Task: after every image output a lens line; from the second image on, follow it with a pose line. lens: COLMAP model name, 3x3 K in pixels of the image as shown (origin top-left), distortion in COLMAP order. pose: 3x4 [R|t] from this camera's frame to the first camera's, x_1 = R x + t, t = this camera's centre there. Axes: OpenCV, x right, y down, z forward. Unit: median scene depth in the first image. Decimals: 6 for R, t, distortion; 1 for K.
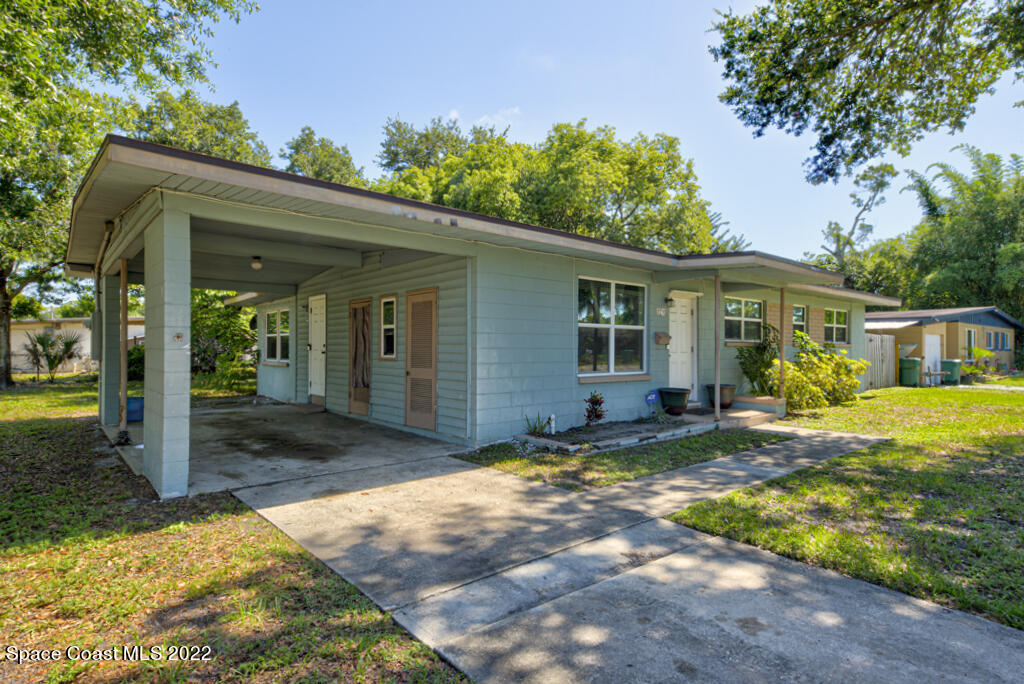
lens RADIAL K [[533.3, 0, 515.1], [0, 533.3, 342.6], [0, 0, 1]] dist [0.023321, 0.000586]
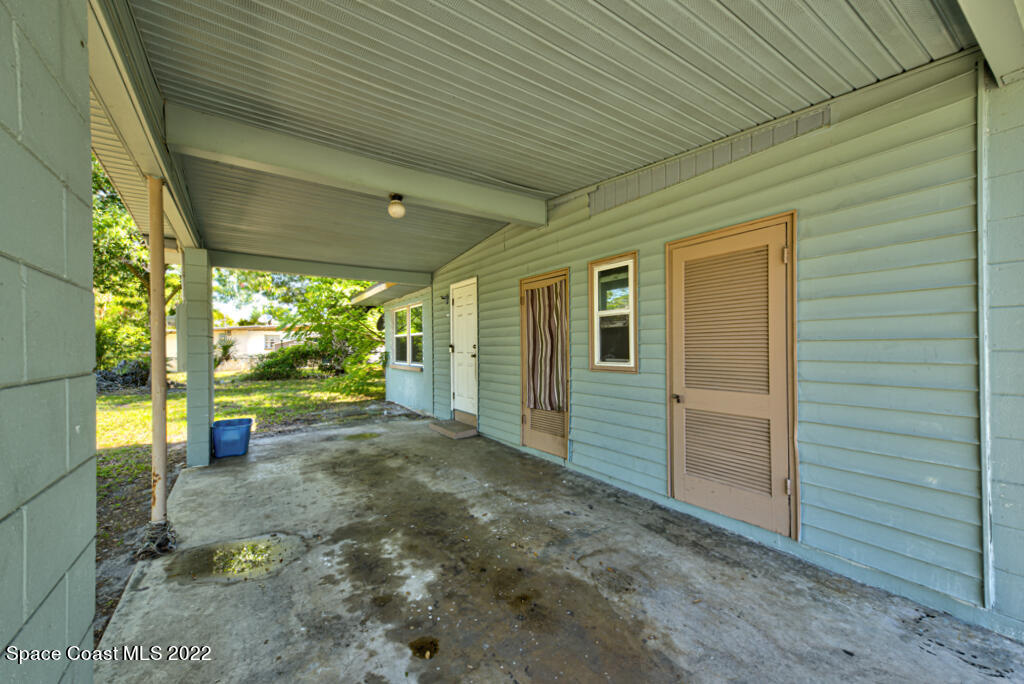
lens RADIAL K [[404.2, 0, 506.6], [0, 404.2, 344.7], [0, 0, 1]] dist [0.015853, -0.000008]
pose [[0.990370, -0.012699, -0.137864, -0.245529], [0.013555, 0.999894, 0.005268, 0.000744], [0.137782, -0.007086, 0.990437, 0.466678]]
